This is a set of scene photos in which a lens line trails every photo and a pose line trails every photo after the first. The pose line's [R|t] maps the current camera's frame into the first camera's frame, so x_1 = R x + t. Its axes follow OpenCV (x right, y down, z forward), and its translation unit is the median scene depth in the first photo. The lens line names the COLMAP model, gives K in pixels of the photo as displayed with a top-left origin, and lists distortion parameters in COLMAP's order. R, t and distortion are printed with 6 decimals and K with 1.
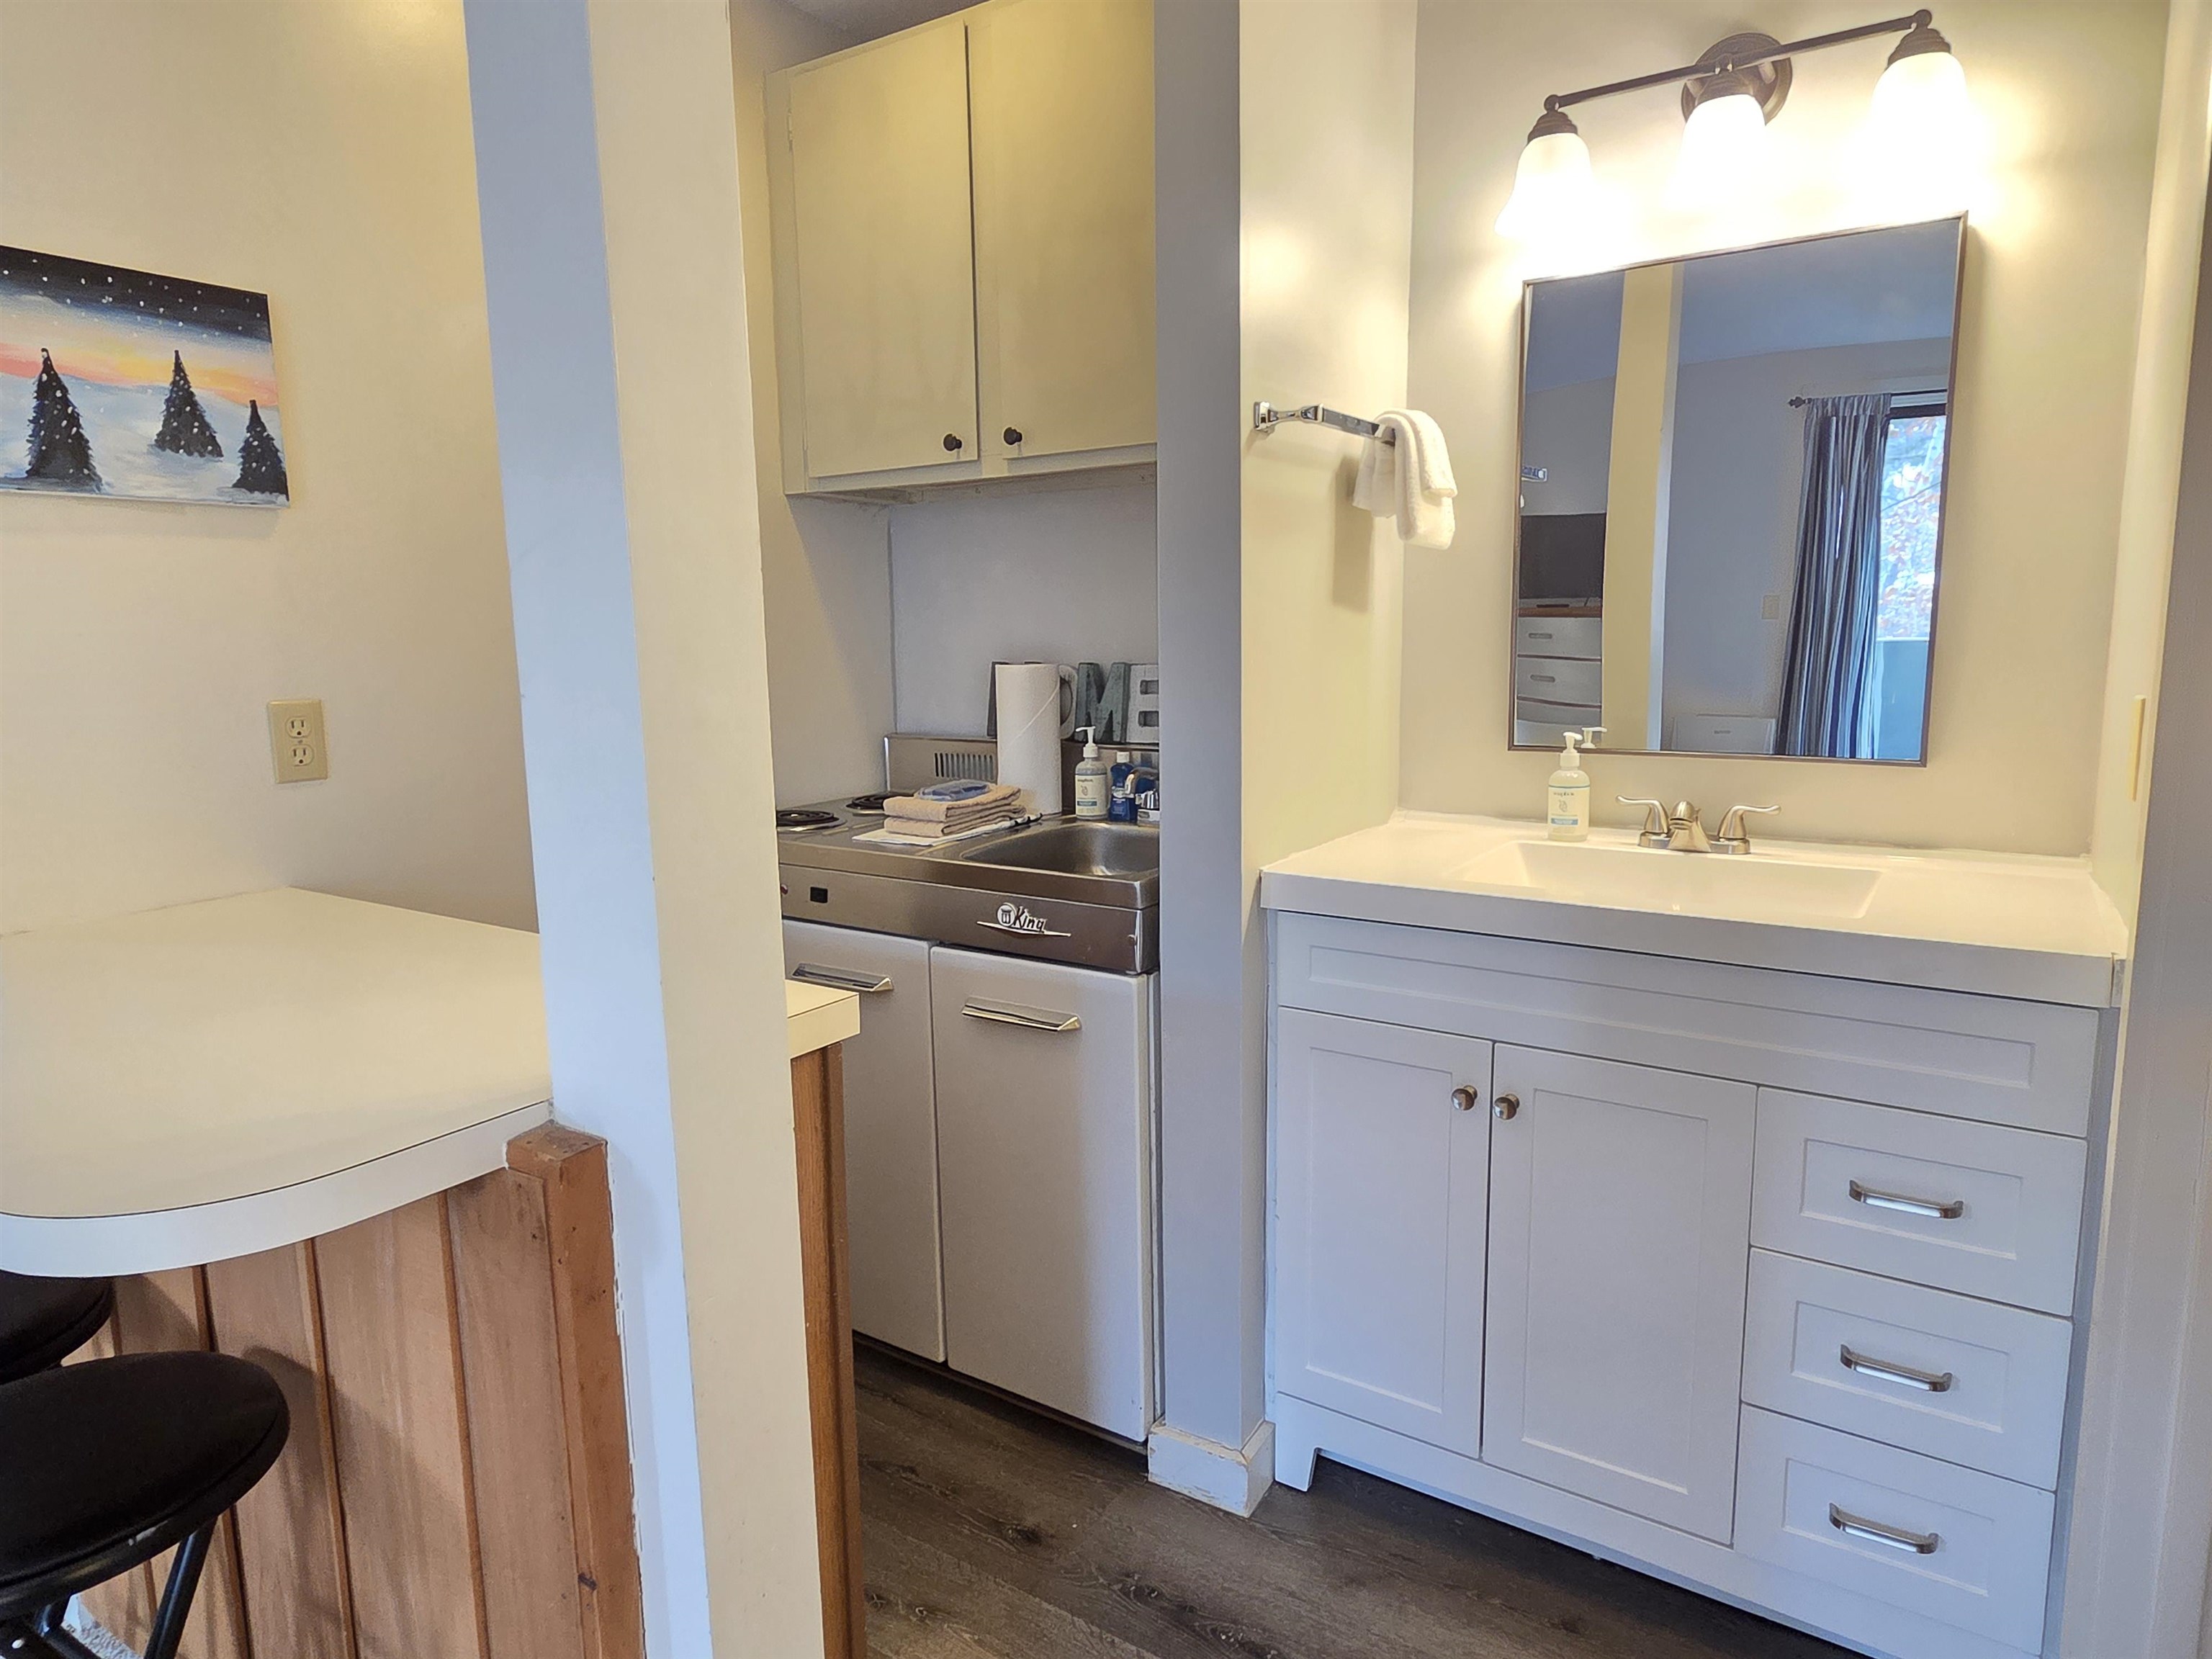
lens RADIAL K [[1328.5, 0, 1091.7], [0, 1328.5, 818.9], [0, 0, 1]] dist [0.006552, -0.002125]
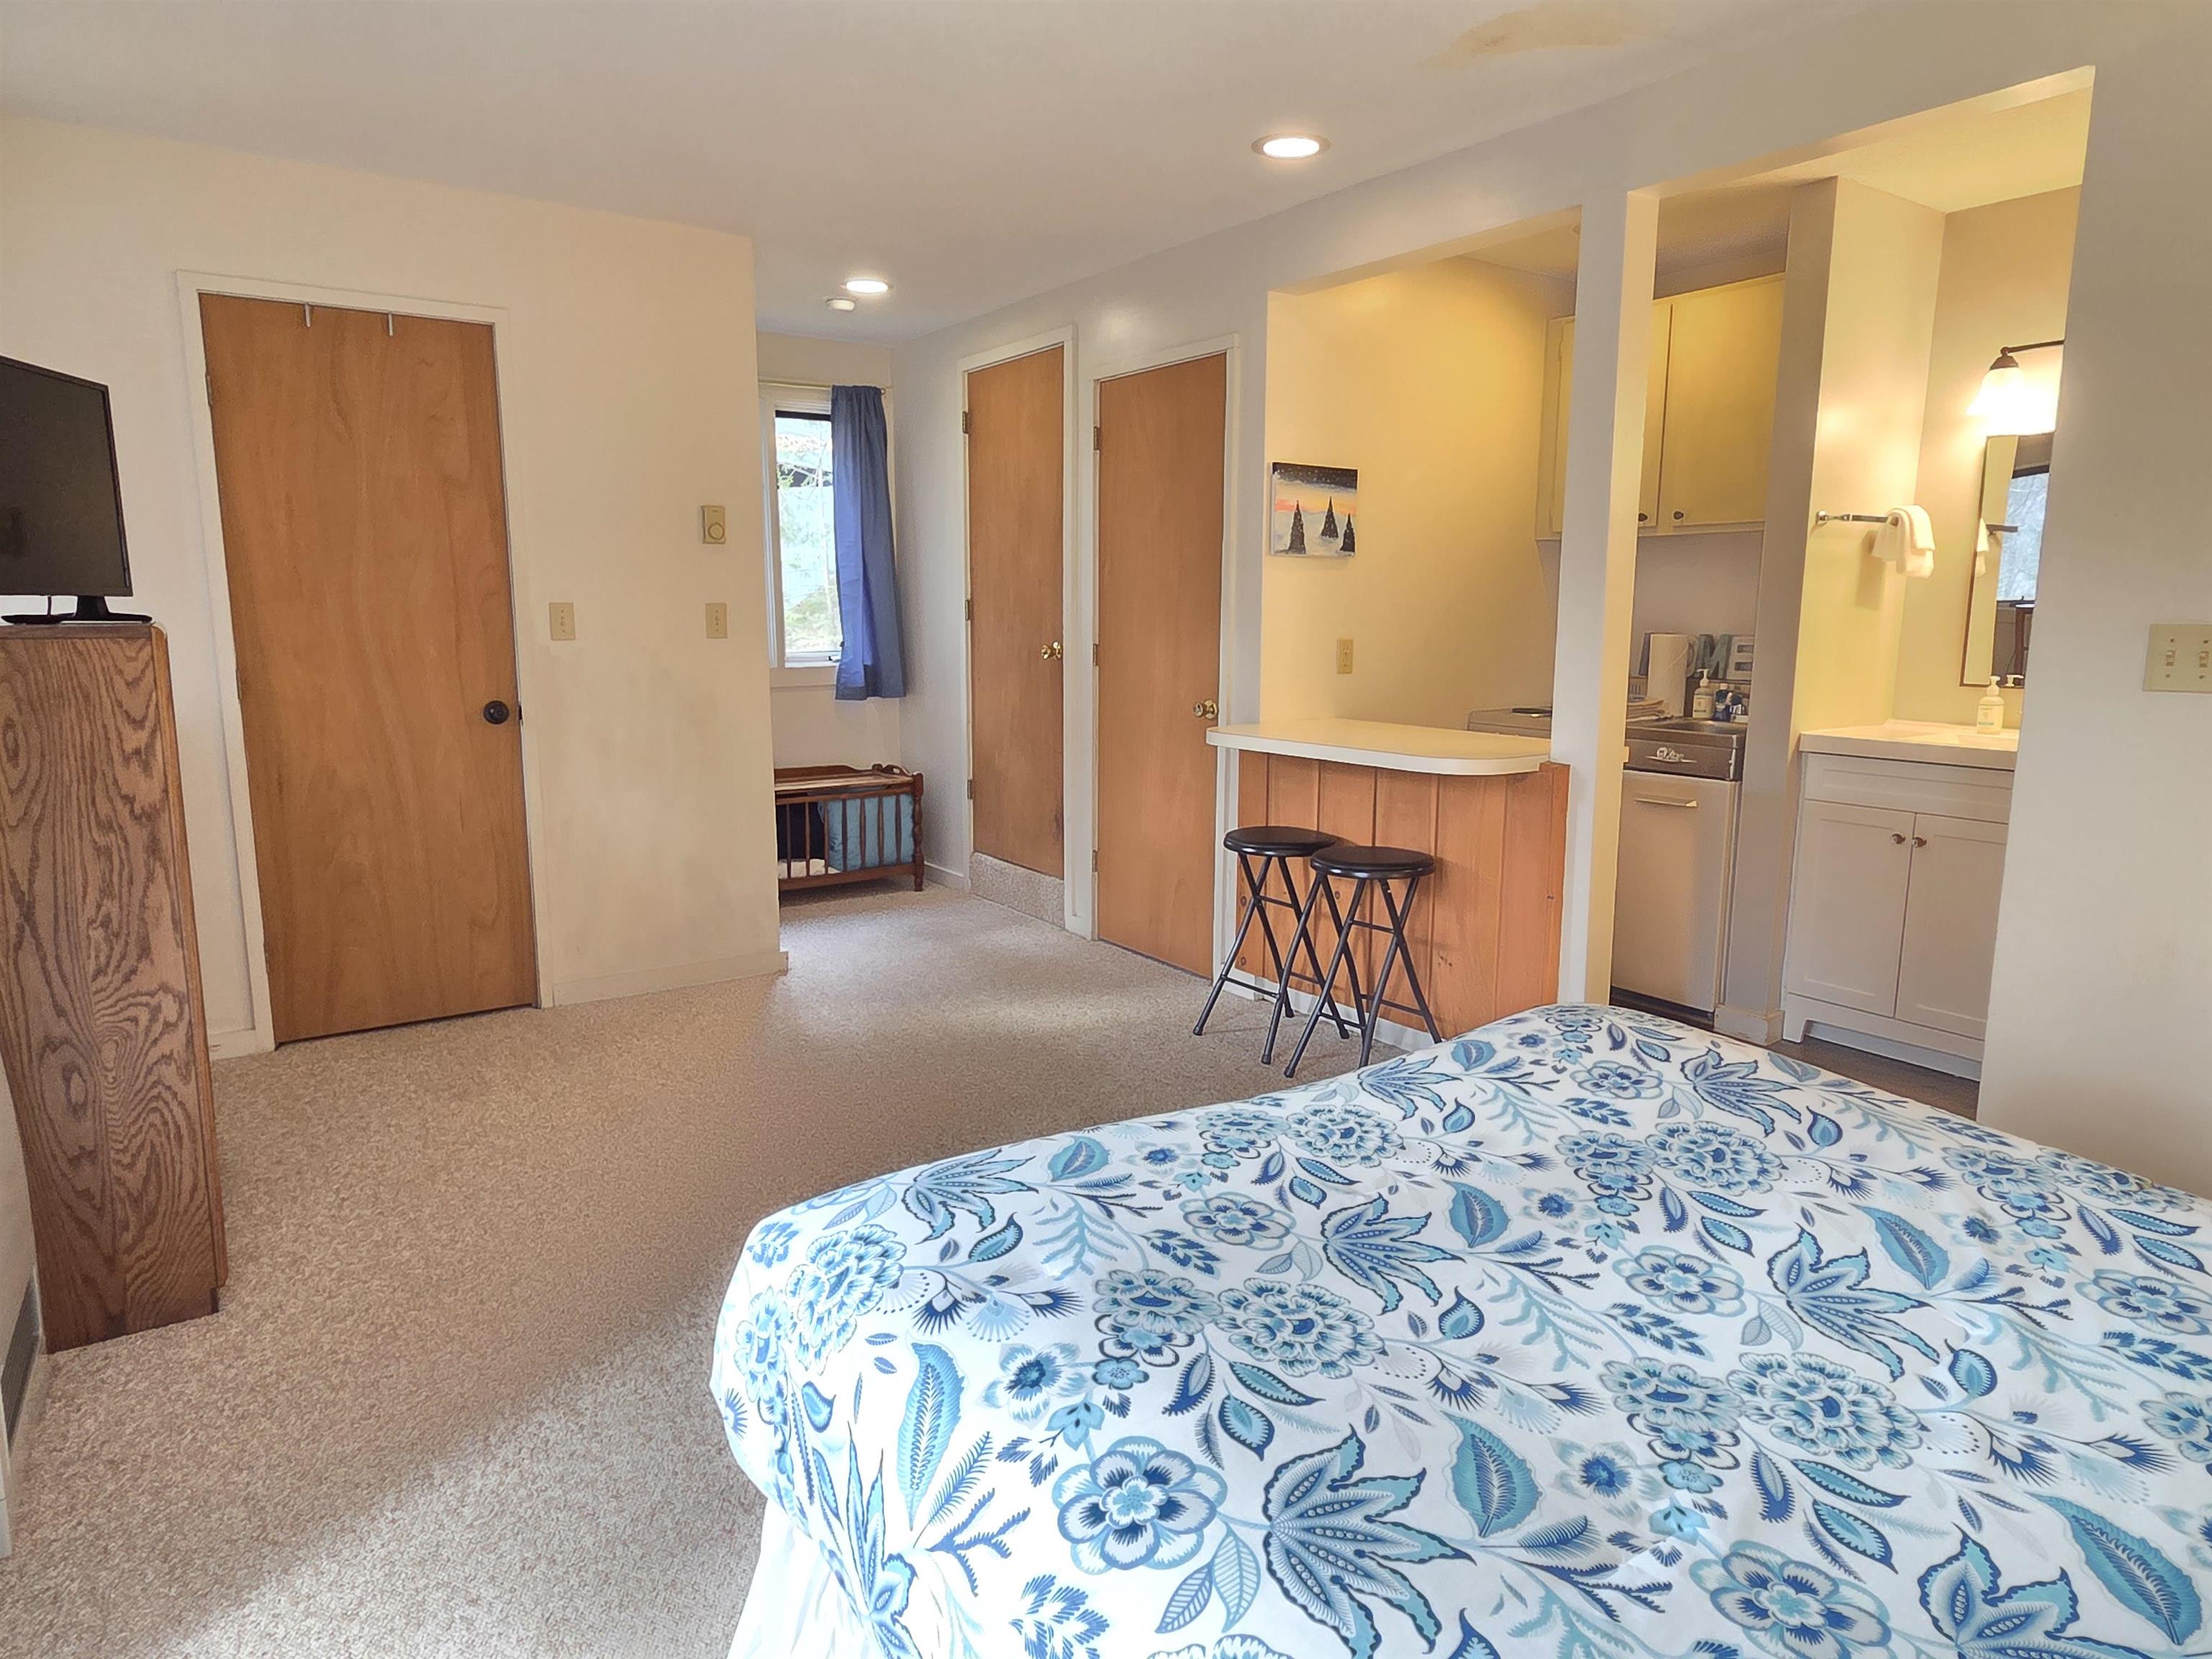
lens RADIAL K [[1328.5, 0, 1091.7], [0, 1328.5, 818.9], [0, 0, 1]] dist [0.006552, -0.002125]
pose [[0.925928, 0.078681, -0.369413, -0.115976], [-0.073350, 0.996900, 0.028479, 0.186090], [0.370509, 0.000727, 0.928829, -1.294793]]
